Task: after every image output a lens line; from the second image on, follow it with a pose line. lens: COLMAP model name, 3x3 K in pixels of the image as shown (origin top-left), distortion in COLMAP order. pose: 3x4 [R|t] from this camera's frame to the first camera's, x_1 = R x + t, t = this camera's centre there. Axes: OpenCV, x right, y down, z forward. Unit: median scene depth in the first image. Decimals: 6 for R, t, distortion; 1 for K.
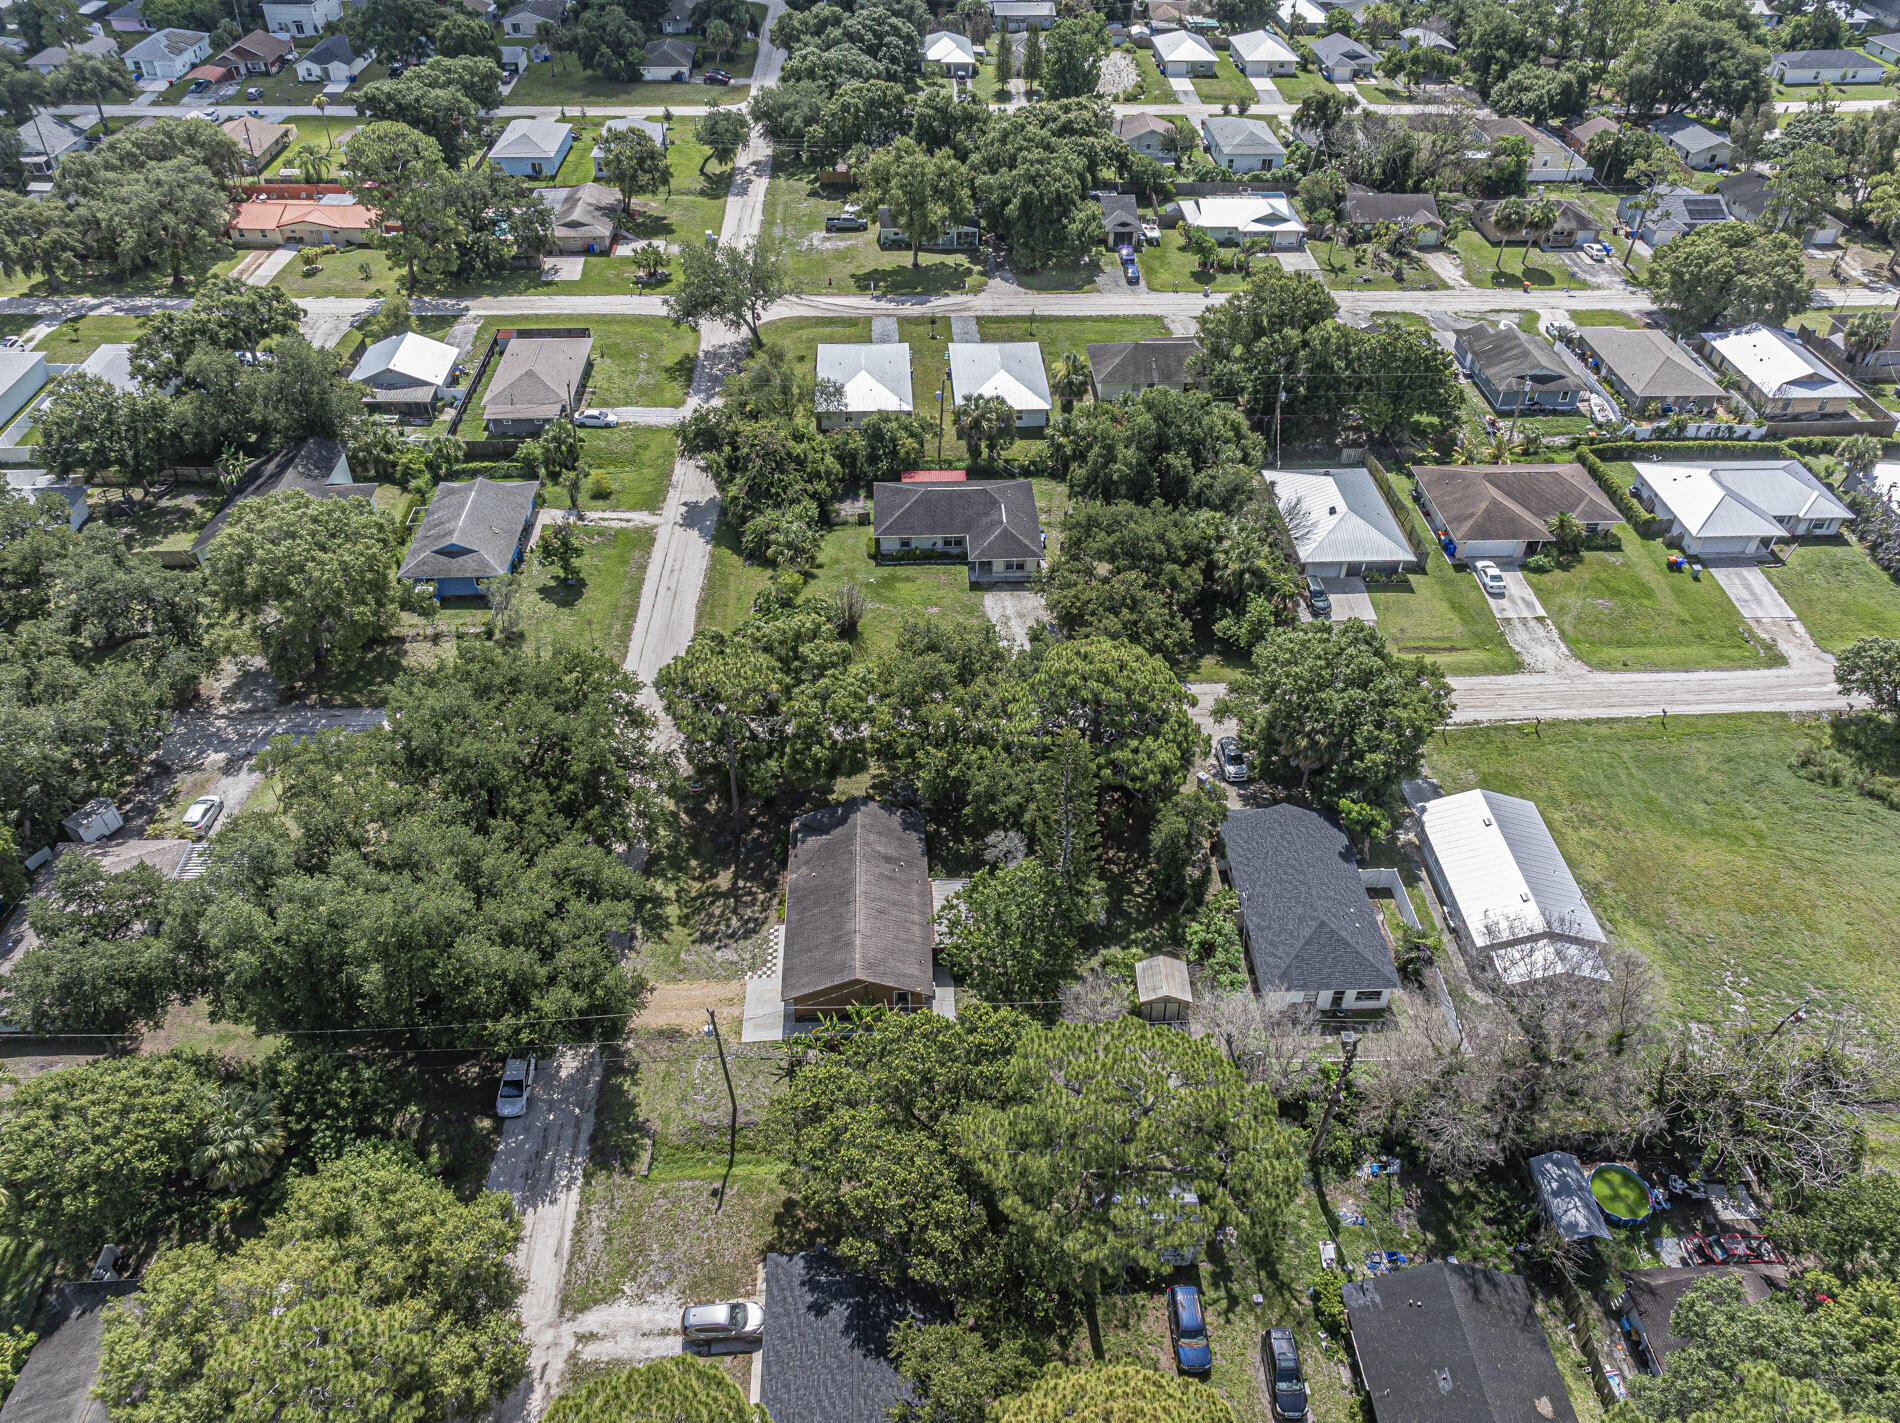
lens RADIAL K [[1341.1, 0, 942.0], [0, 1341.1, 719.8], [0, 0, 1]] dist [0.003805, -0.006130]
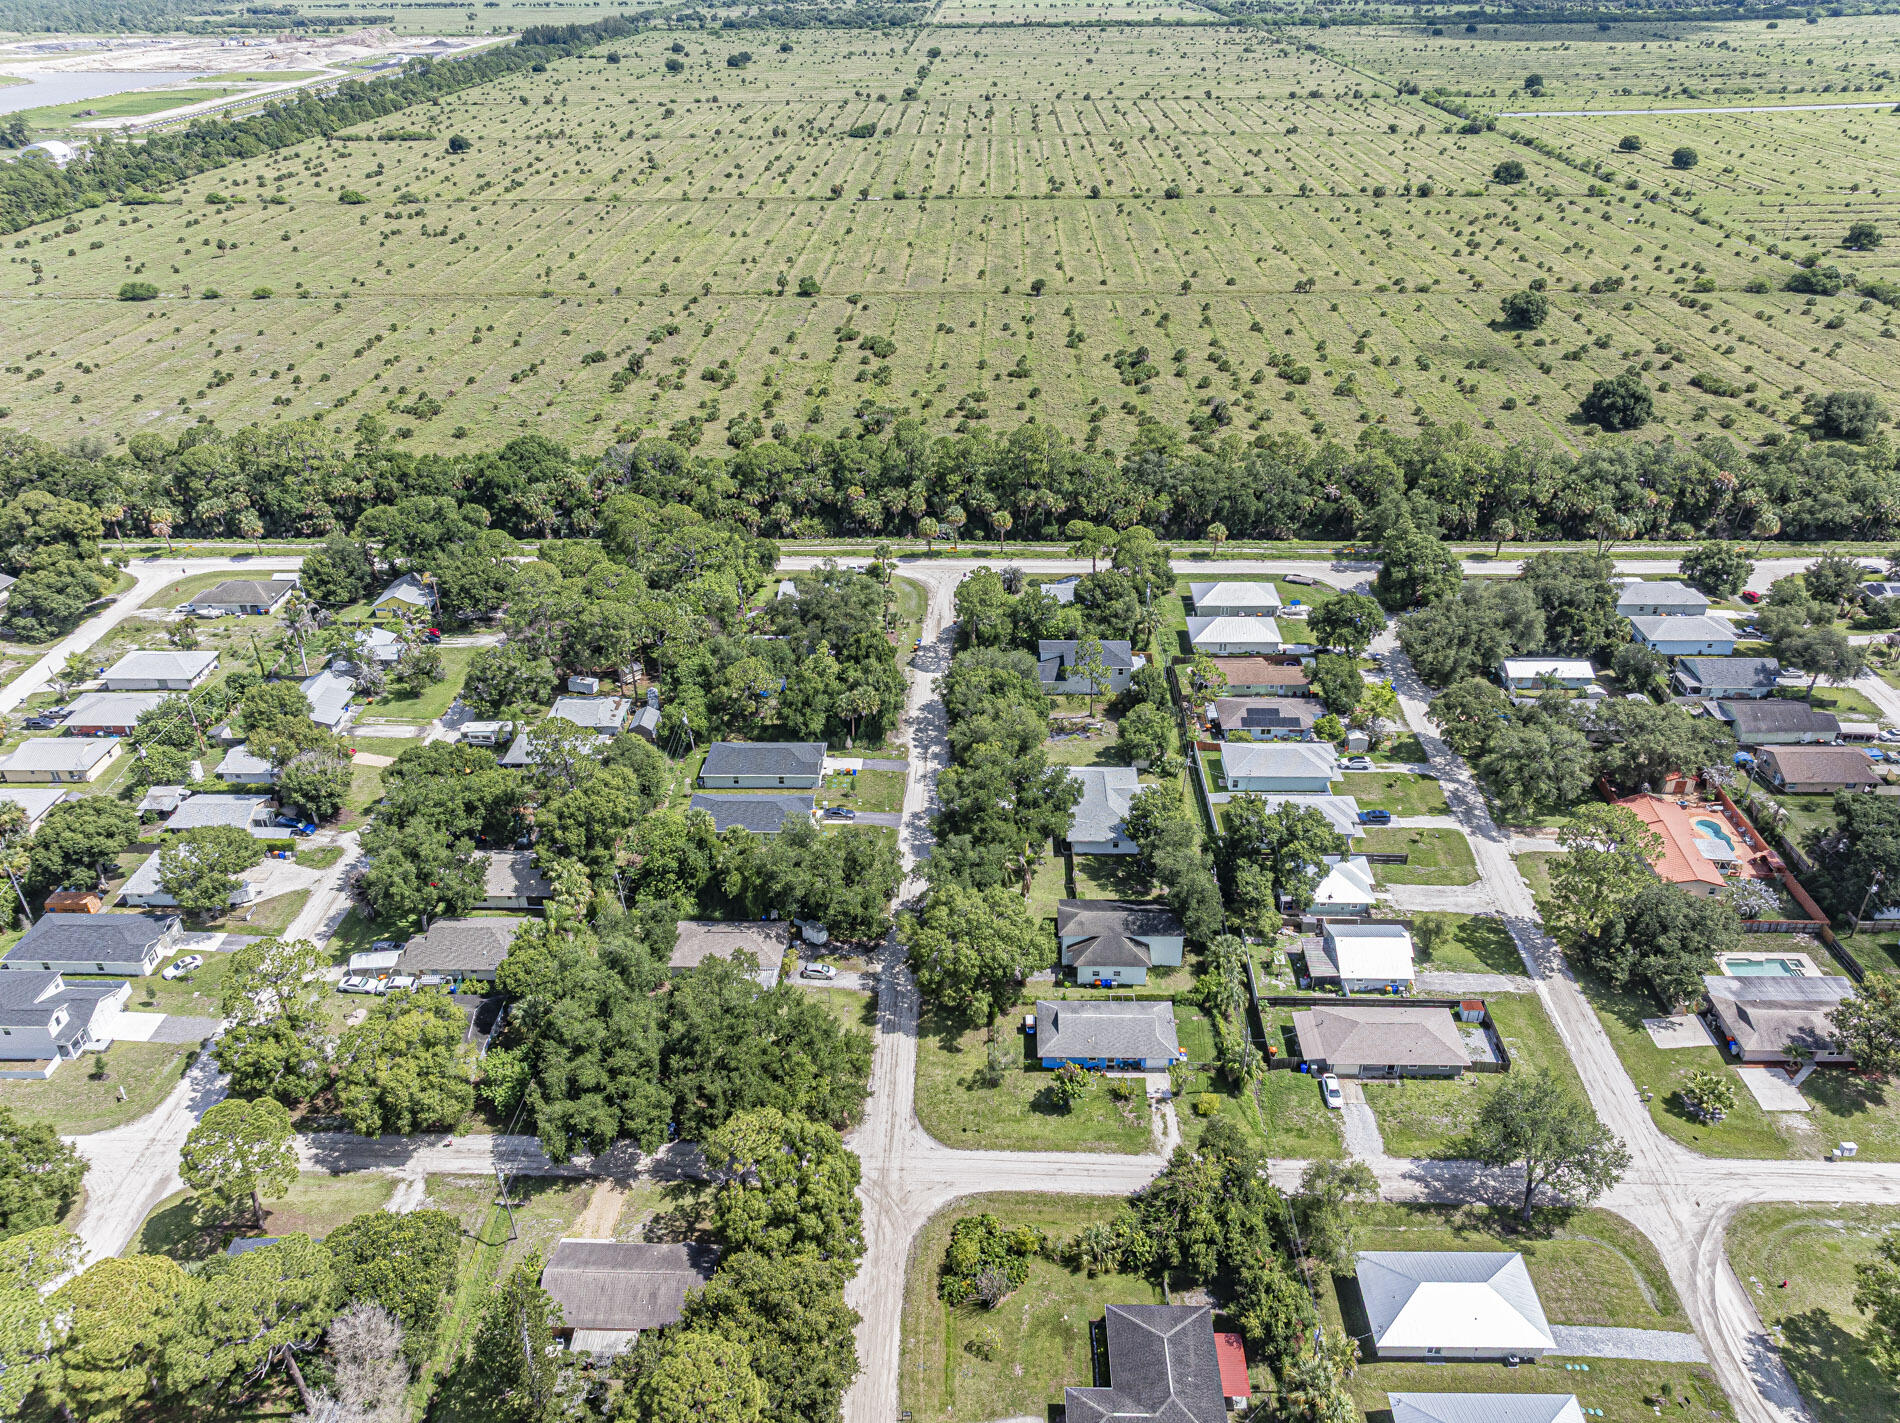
lens RADIAL K [[1341.1, 0, 942.0], [0, 1341.1, 719.8], [0, 0, 1]] dist [0.003805, -0.006130]
pose [[-0.072677, 0.486938, -0.870408, 0.815372], [-0.638040, 0.648068, 0.415828, -1.000196], [0.766566, 0.585576, 0.263586, 0.498661]]
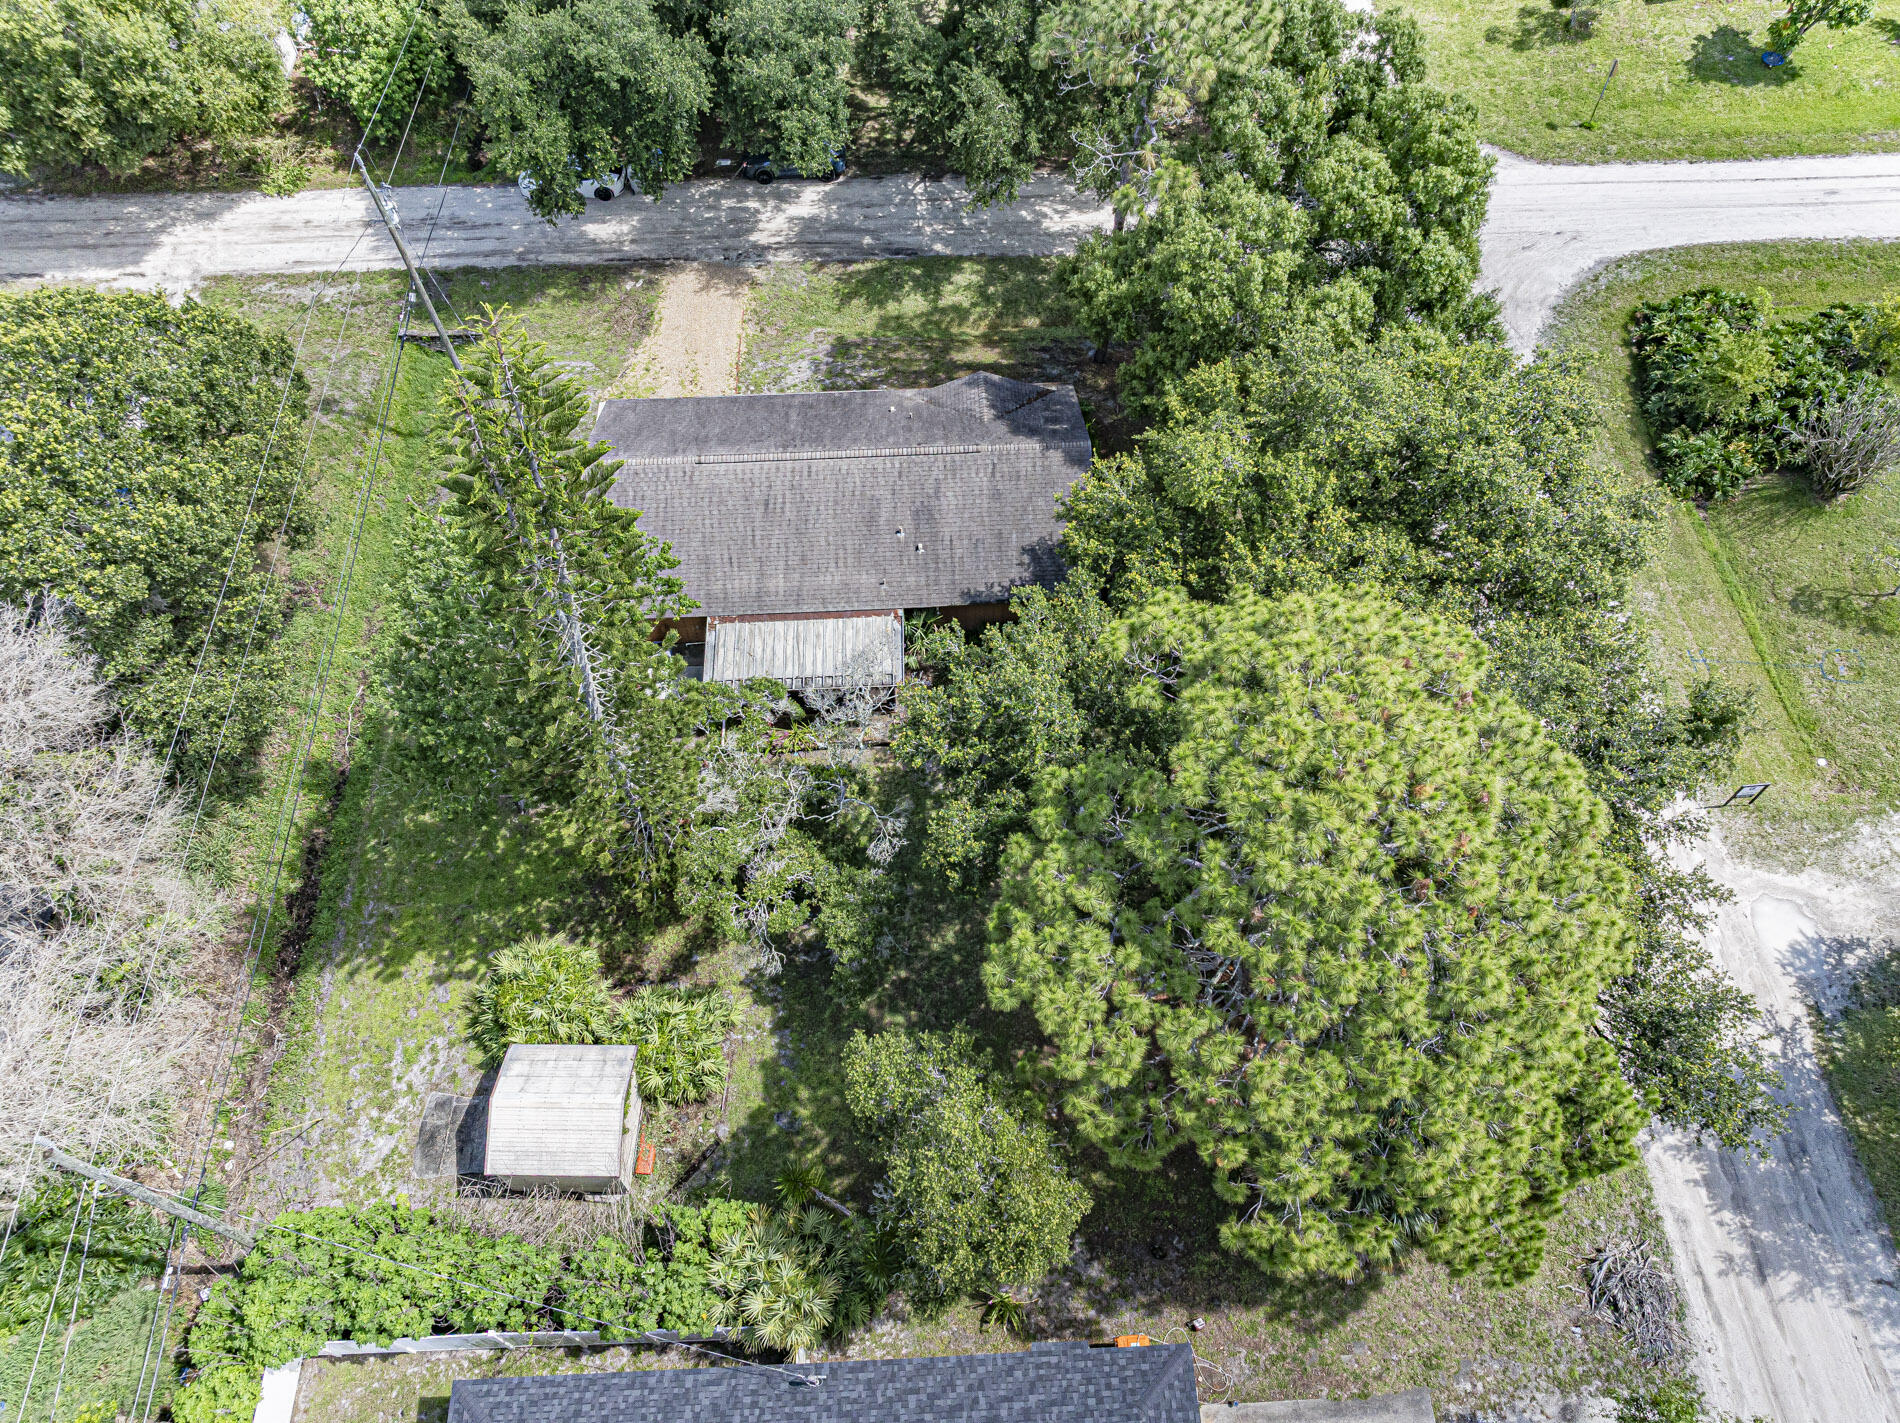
lens RADIAL K [[1355.8, 0, 958.5], [0, 1355.8, 669.5], [0, 0, 1]] dist [-0.007664, -0.002398]
pose [[0.002259, 0.824869, -0.565320, 0.253065], [-0.641204, 0.435005, 0.632161, -0.166536], [0.767367, 0.361057, 0.529892, 0.753858]]
